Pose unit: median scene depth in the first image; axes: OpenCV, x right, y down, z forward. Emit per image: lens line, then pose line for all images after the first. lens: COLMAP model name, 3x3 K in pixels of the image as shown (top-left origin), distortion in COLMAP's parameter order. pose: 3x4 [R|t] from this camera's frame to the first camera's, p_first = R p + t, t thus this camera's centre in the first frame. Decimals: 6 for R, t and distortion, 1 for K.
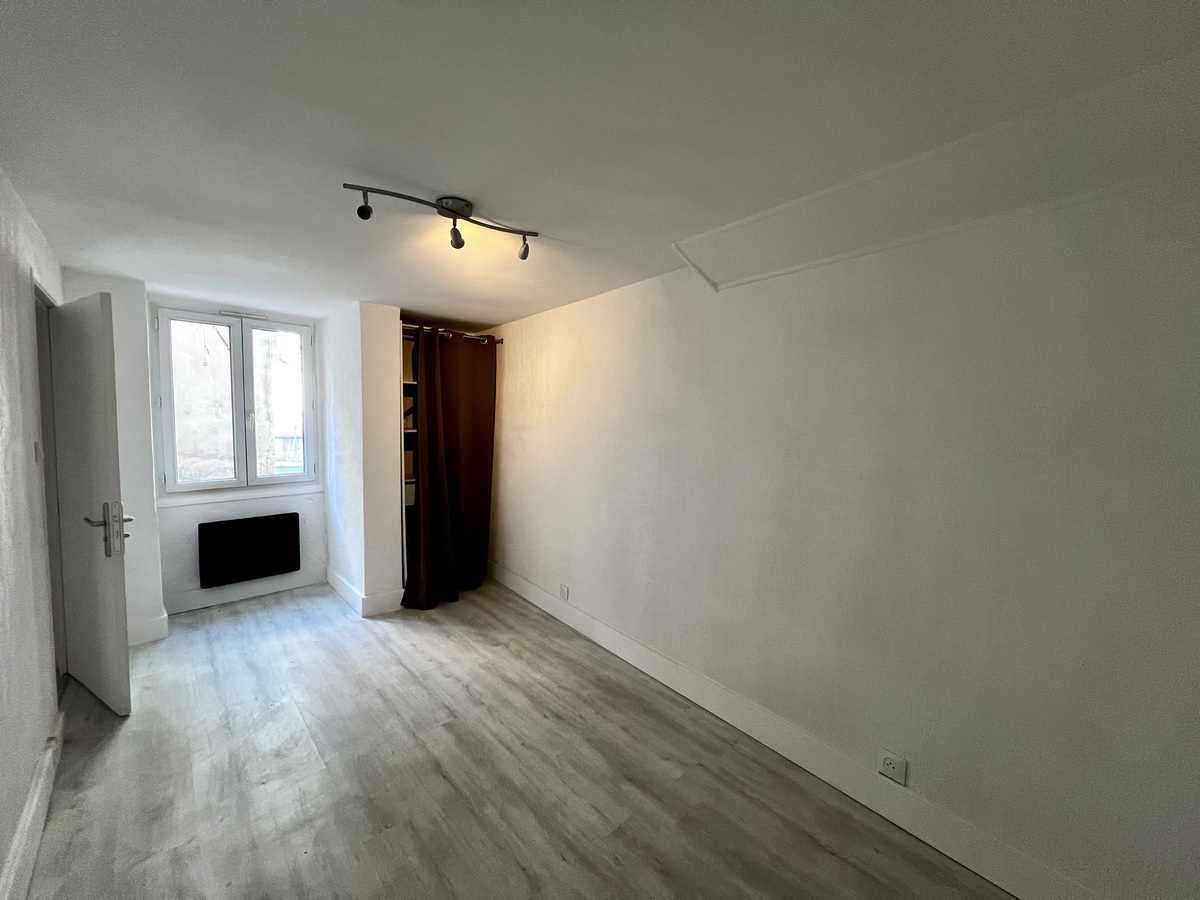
lens RADIAL K [[480.1, 0, 597.4], [0, 480.1, 451.5], [0, 0, 1]] dist [0.000049, 0.000326]
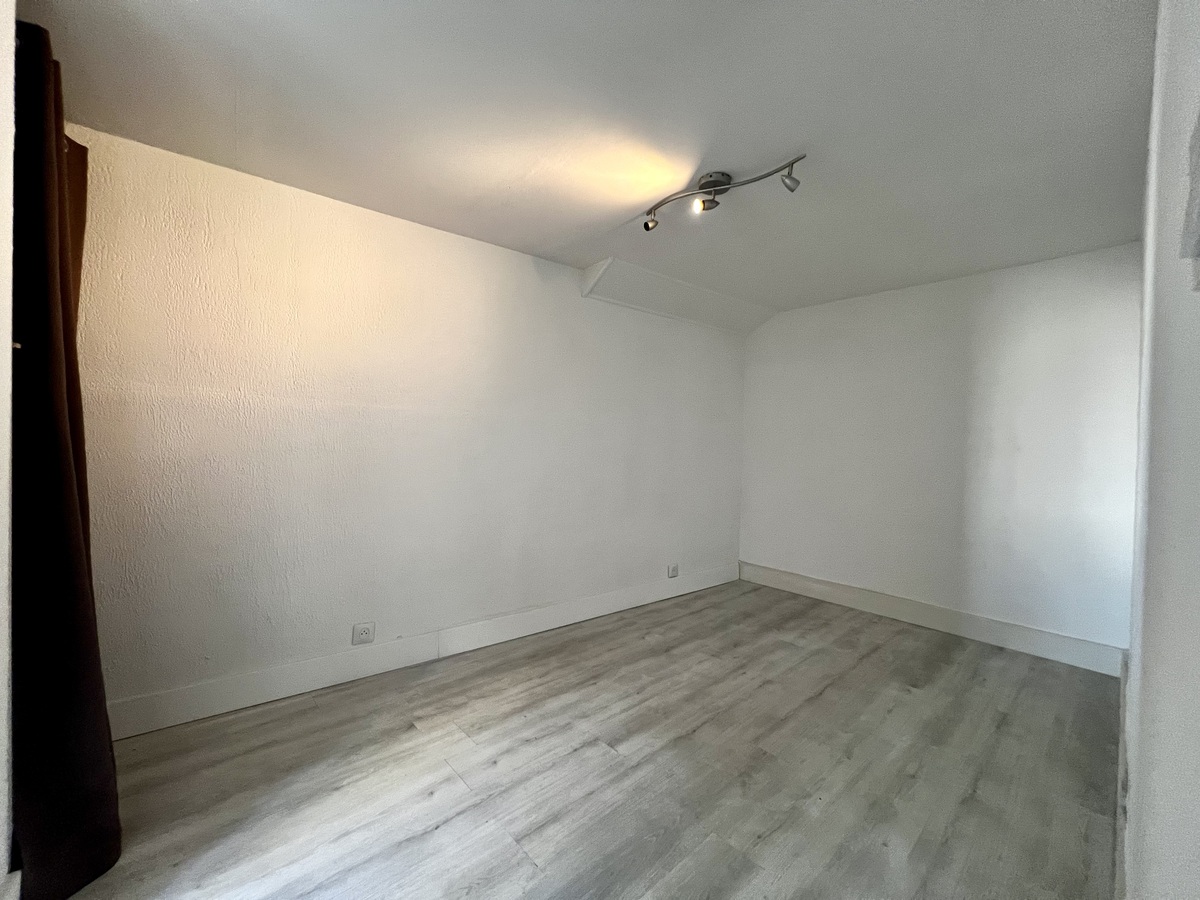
lens RADIAL K [[480.1, 0, 597.6], [0, 480.1, 449.3], [0, 0, 1]] dist [0.000049, 0.000326]
pose [[0.006945, -0.025344, 0.999655, -0.962810], [0.048572, 0.998507, 0.024977, 0.048561], [-0.998796, 0.048382, 0.008166, 0.866651]]
